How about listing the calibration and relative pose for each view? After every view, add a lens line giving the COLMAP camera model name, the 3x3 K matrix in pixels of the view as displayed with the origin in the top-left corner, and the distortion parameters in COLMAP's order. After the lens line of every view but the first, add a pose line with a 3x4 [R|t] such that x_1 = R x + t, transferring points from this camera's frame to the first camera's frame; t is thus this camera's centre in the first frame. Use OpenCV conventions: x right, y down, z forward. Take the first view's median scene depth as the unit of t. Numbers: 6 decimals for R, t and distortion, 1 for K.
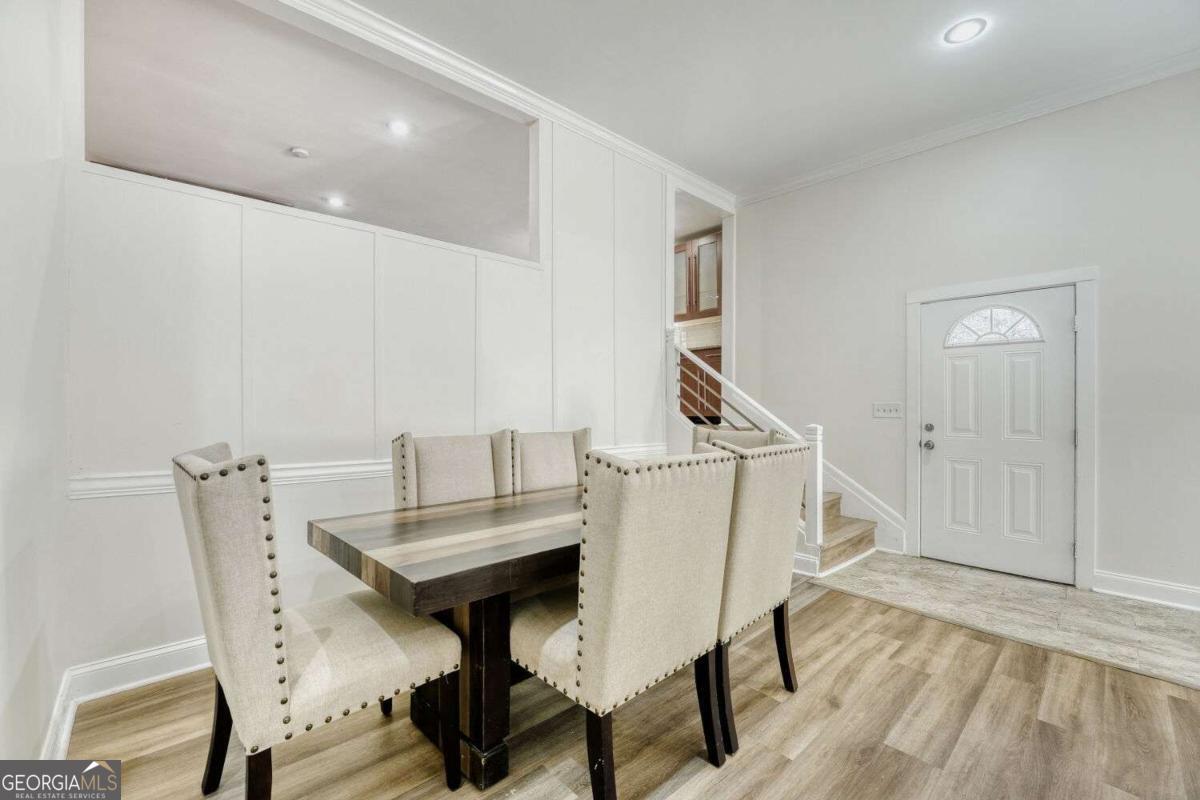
lens RADIAL K [[497.3, 0, 600.9], [0, 497.3, 402.4], [0, 0, 1]] dist [-0.037941, 0.007019]
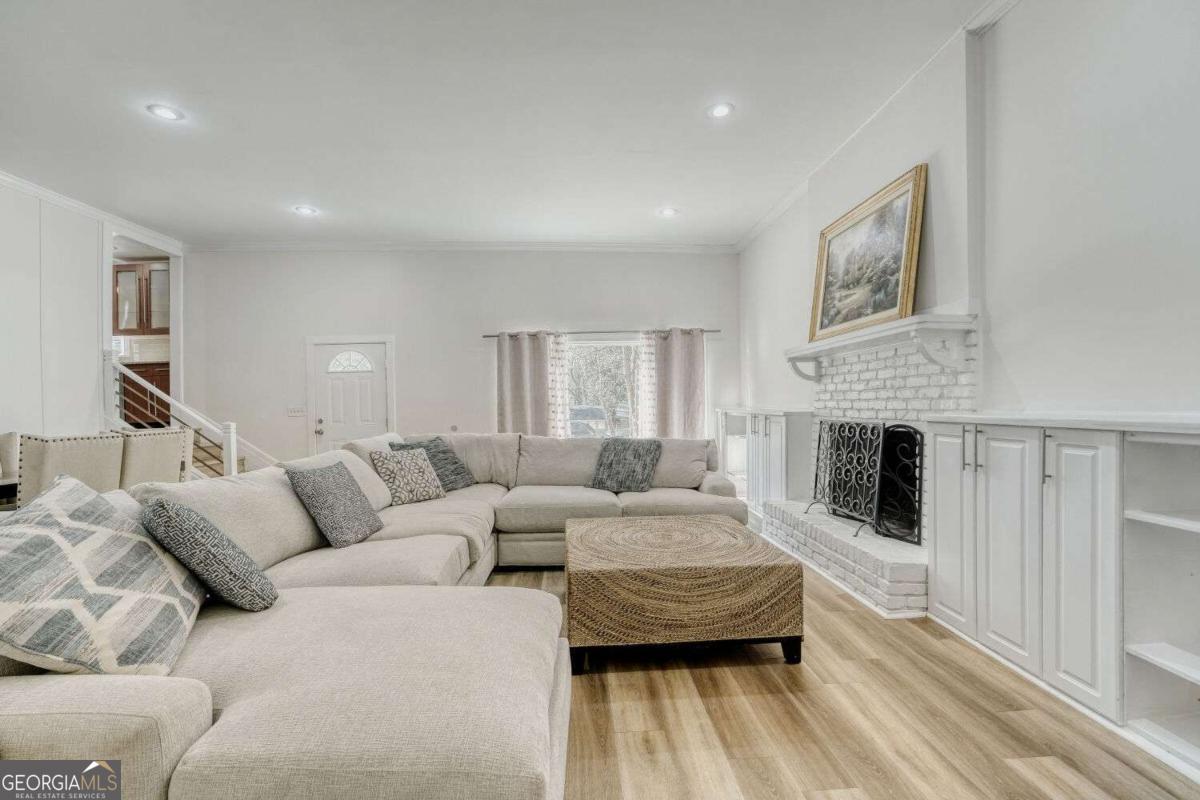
lens RADIAL K [[497.3, 0, 600.9], [0, 497.3, 402.4], [0, 0, 1]] dist [-0.037941, 0.007019]
pose [[0.630463, -0.024189, 0.775843, -0.013254], [0.029342, 0.999543, 0.007320, 0.002976], [-0.775665, 0.018149, 0.630884, -0.671364]]
